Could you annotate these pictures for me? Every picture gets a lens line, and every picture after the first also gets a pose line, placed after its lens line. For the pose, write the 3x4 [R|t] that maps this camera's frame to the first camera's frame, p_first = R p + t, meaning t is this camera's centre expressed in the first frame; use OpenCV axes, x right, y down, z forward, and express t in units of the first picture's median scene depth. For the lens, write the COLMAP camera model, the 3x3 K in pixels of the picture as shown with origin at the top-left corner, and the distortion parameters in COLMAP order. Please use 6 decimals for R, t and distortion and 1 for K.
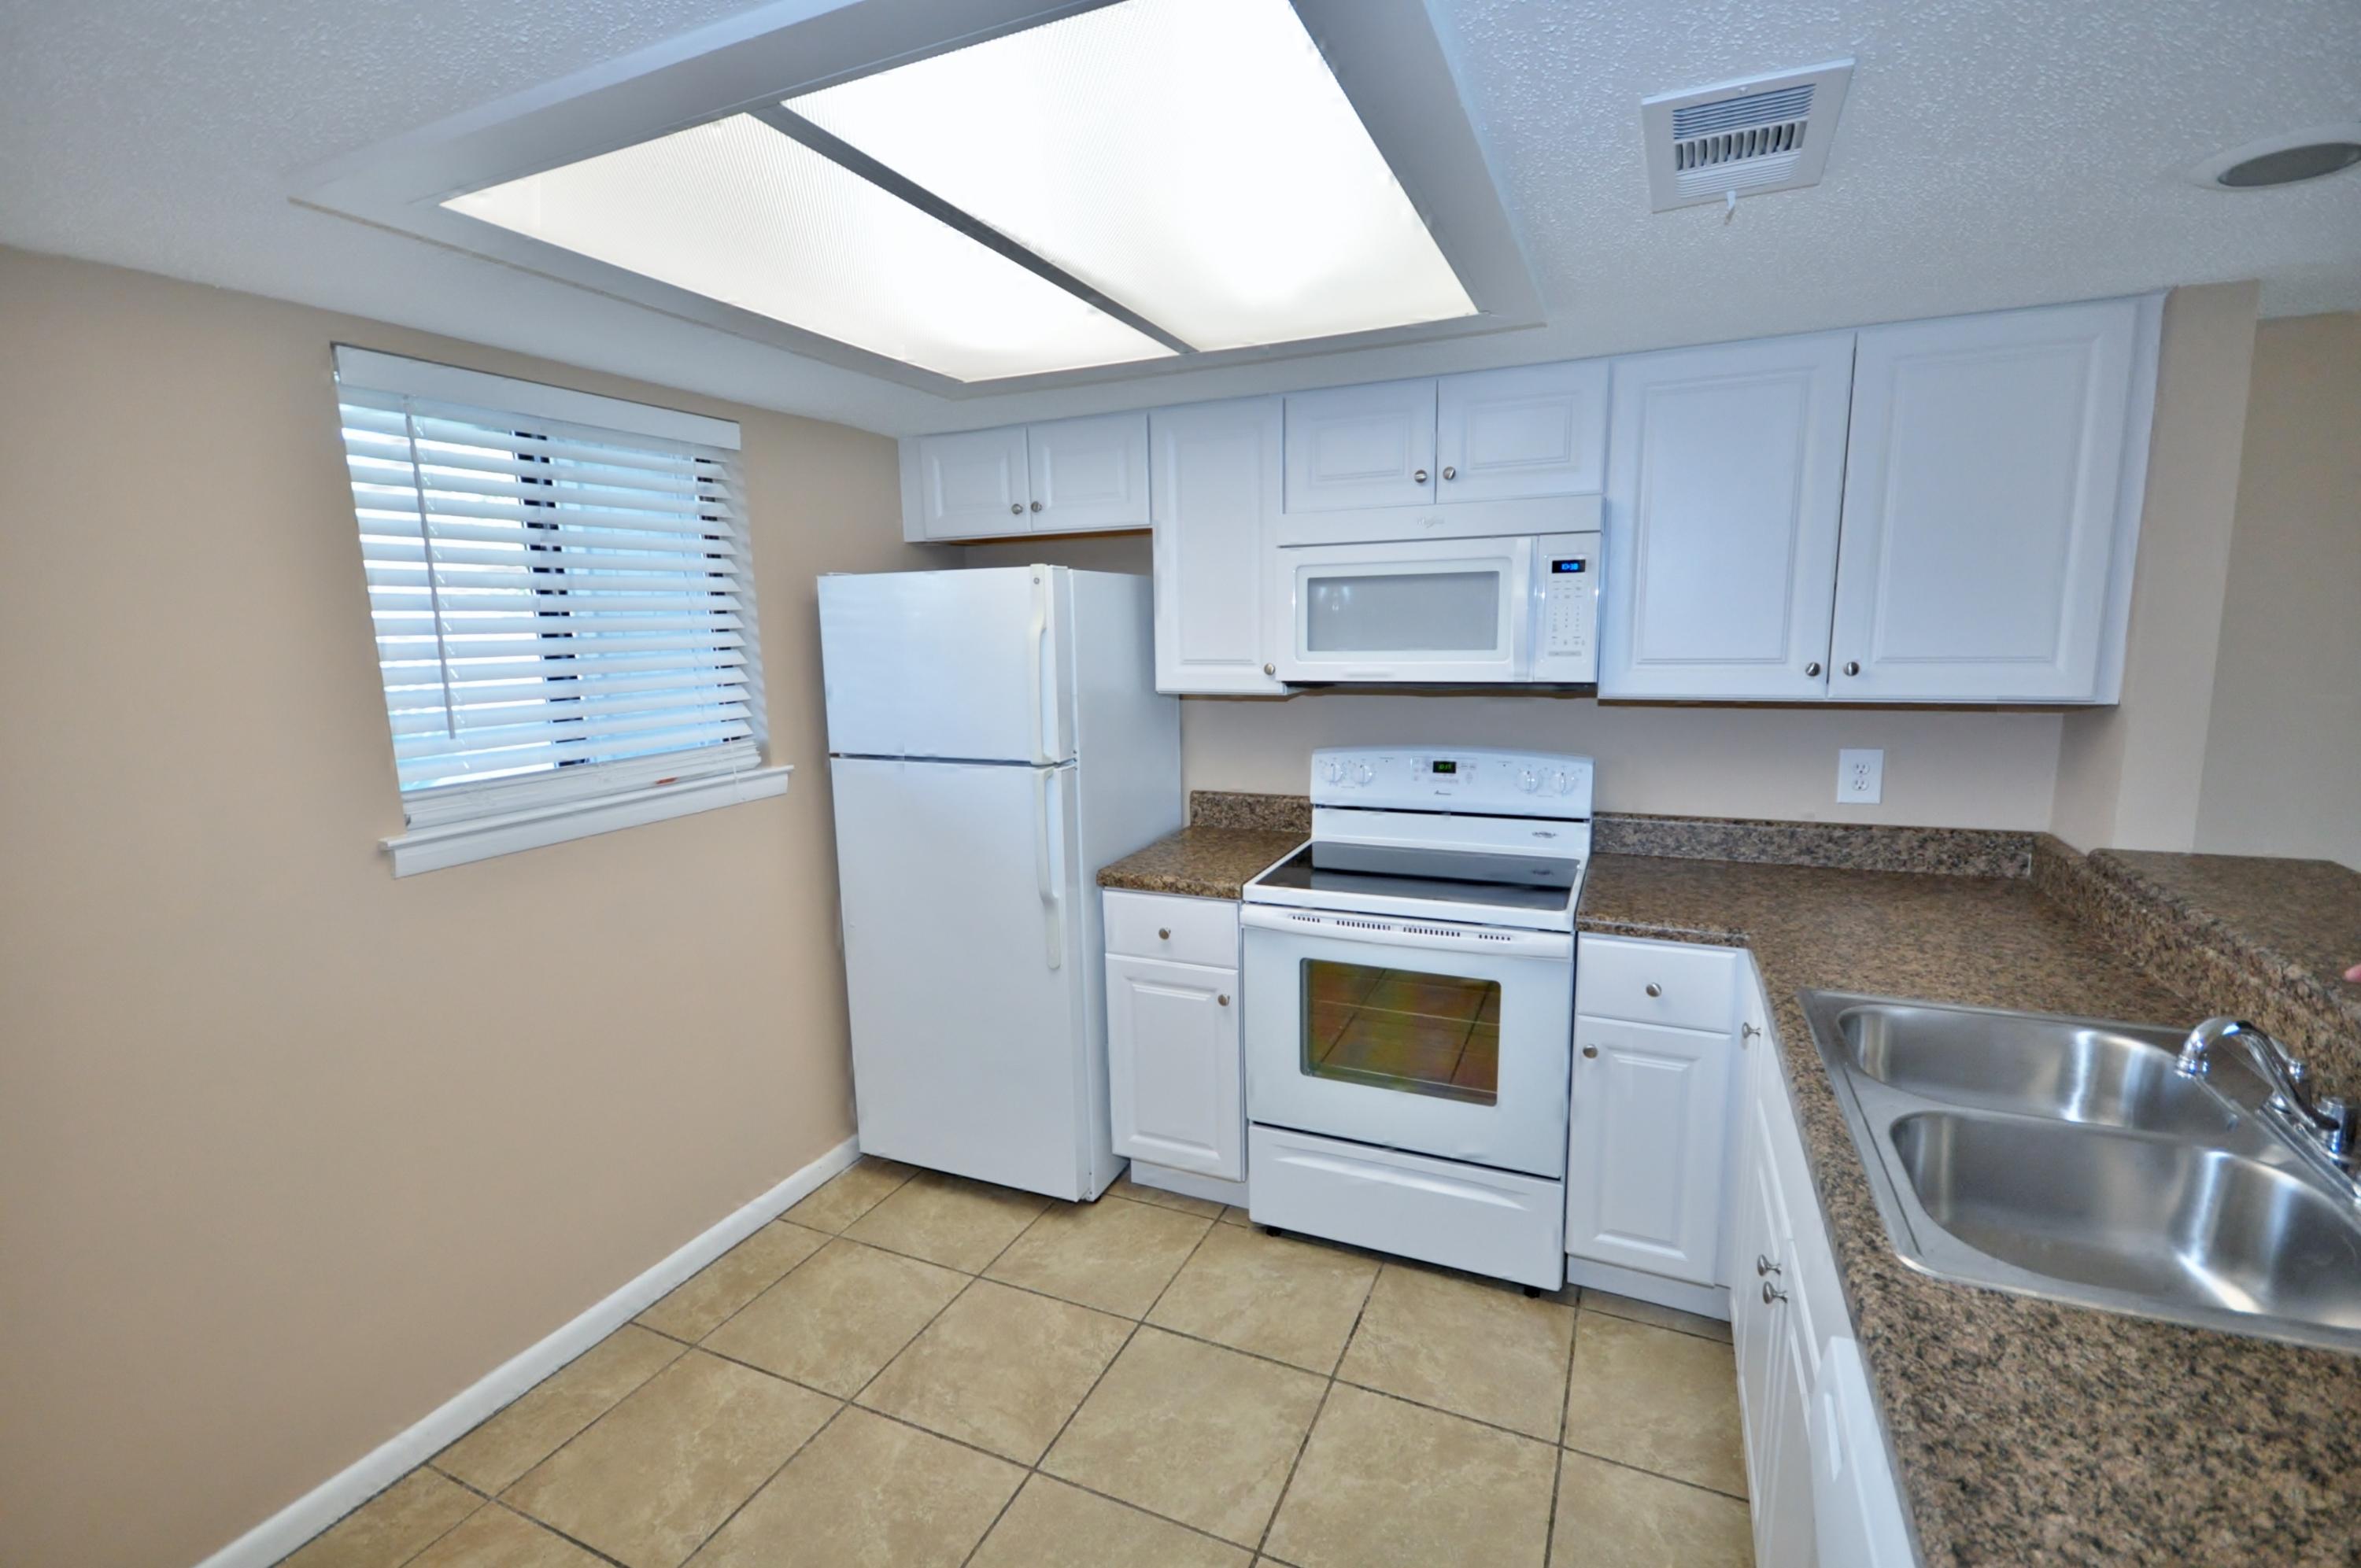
lens RADIAL K [[1033.9, 0, 1185.4], [0, 1033.9, 778.0], [0, 0, 1]] dist [0.001590, 0.000166]
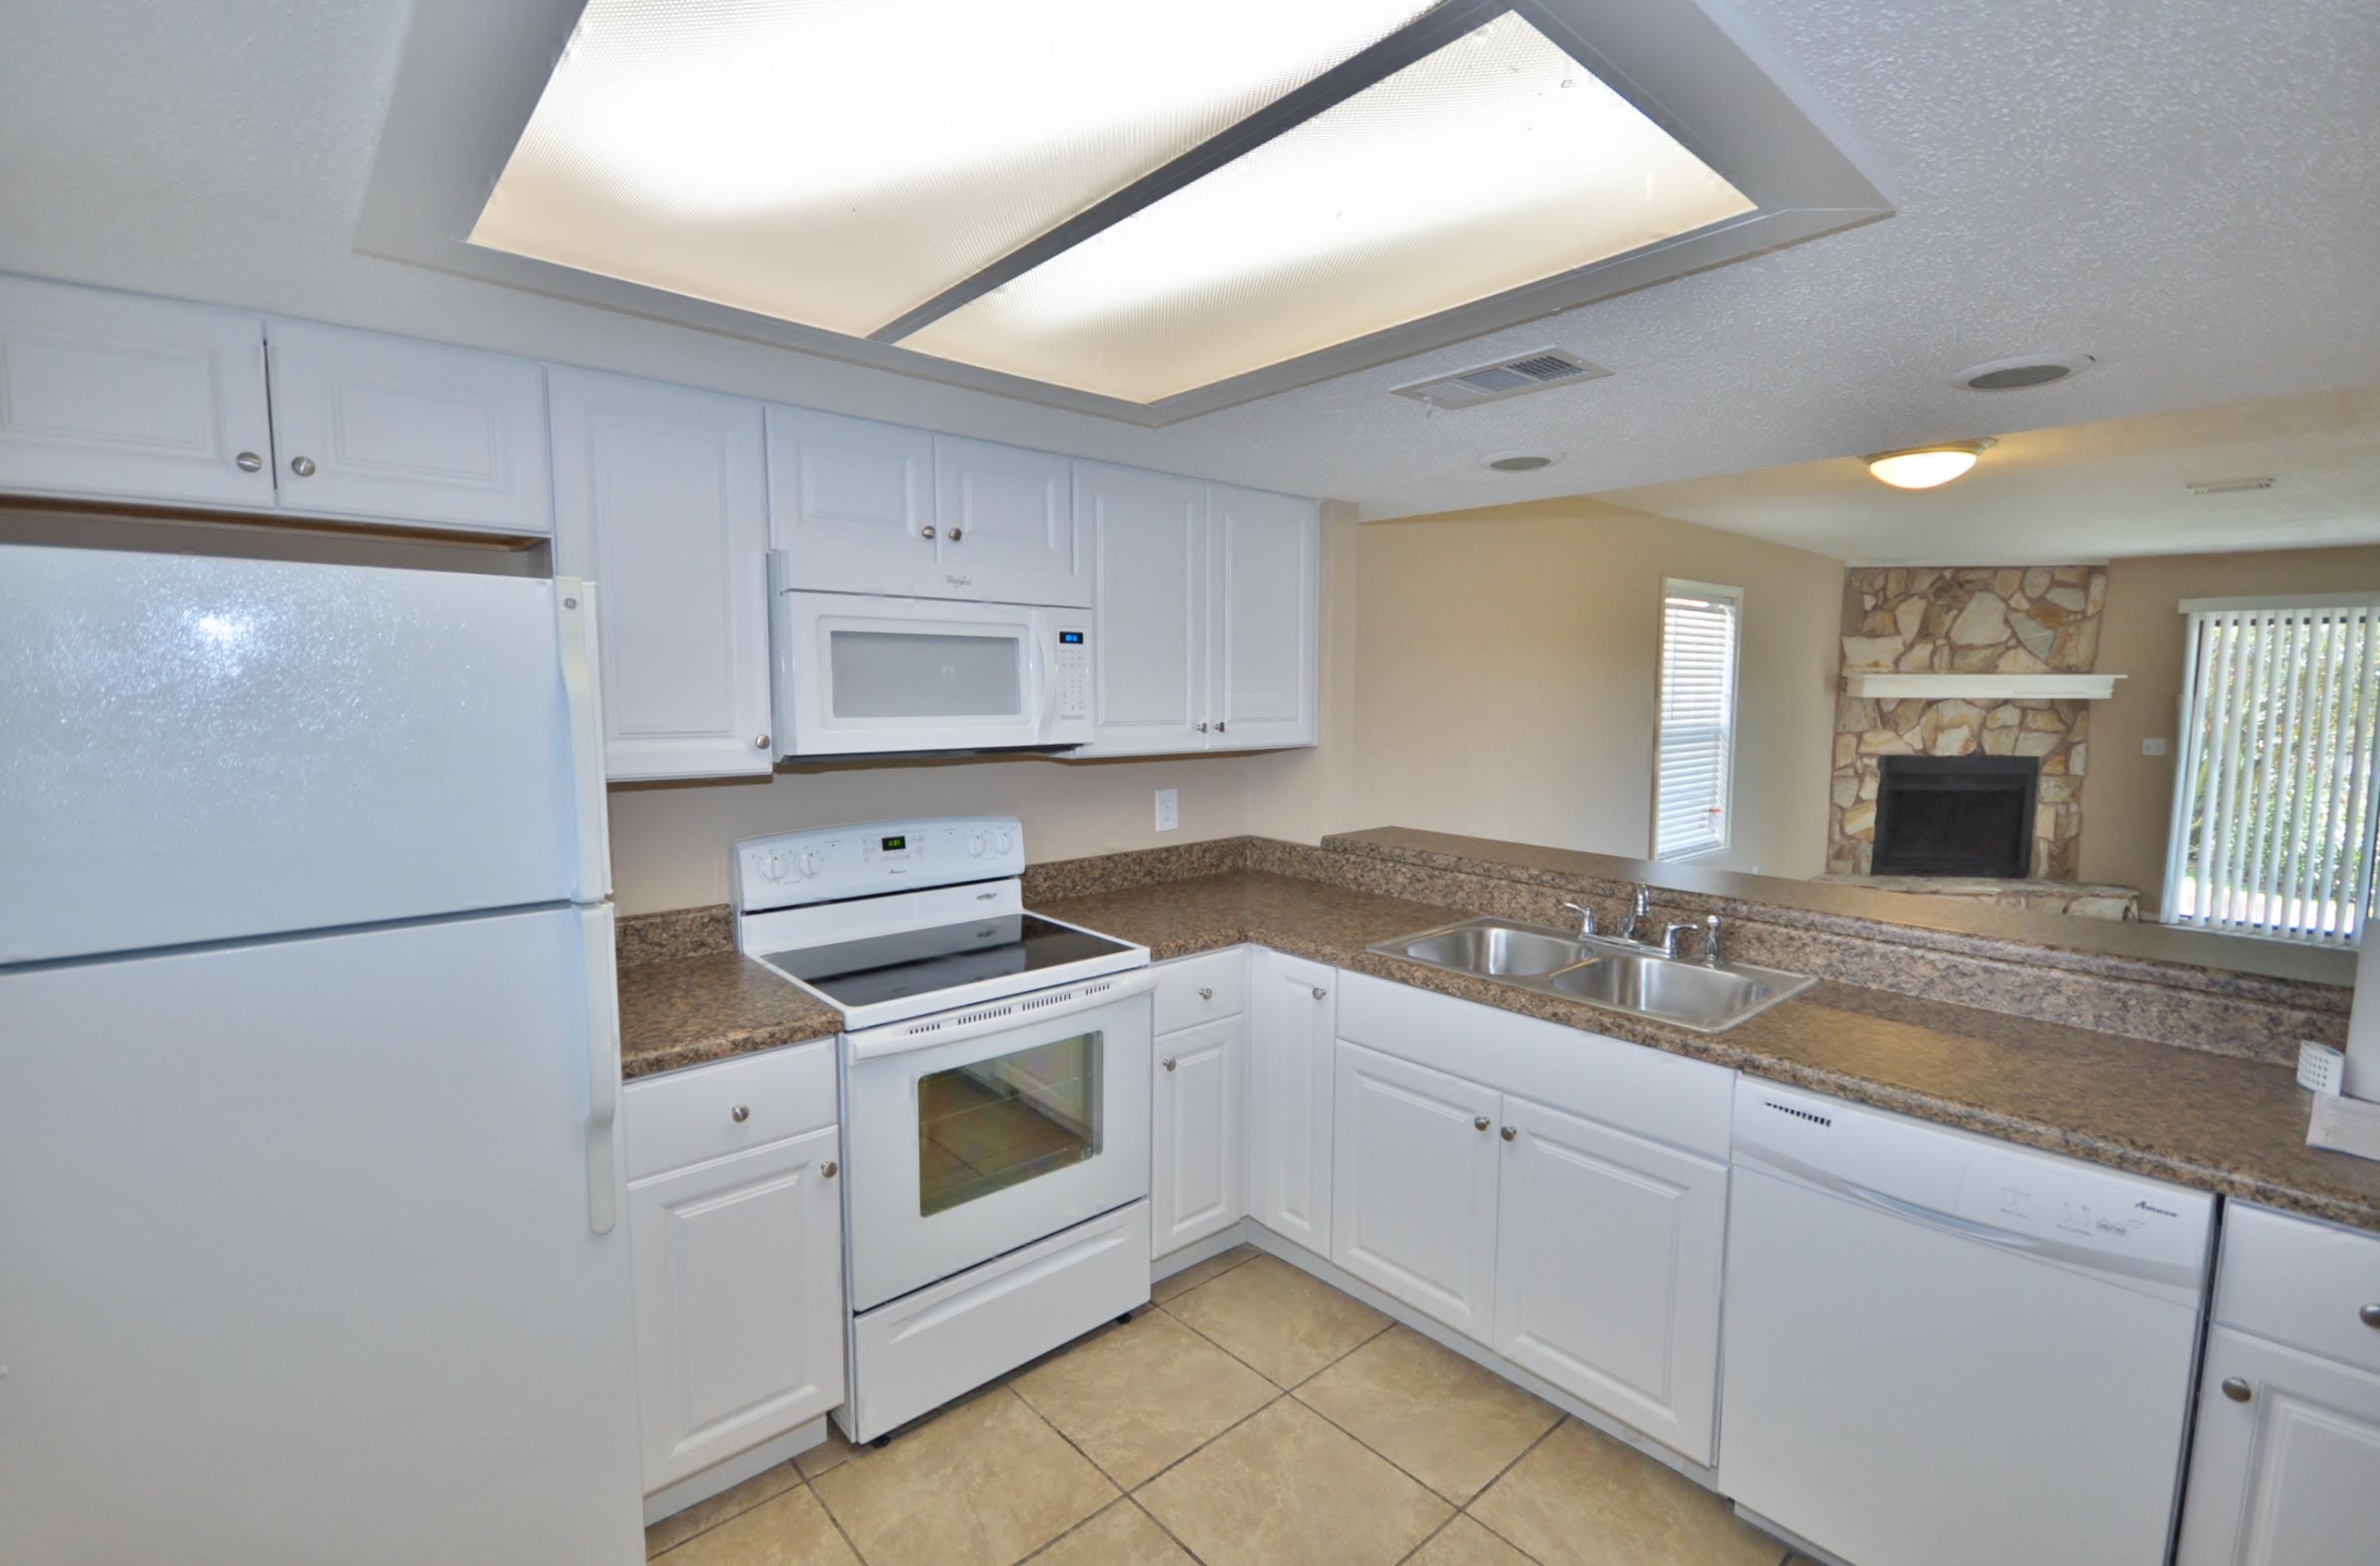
lens RADIAL K [[1043.8, 0, 1190.0], [0, 1043.8, 783.0], [0, 0, 1]] dist [0.001692, 0.000487]
pose [[0.412761, -0.058717, 0.908945, -0.559892], [0.127531, 0.991816, 0.006157, -0.041543], [-0.901867, 0.113377, 0.416871, 0.423588]]
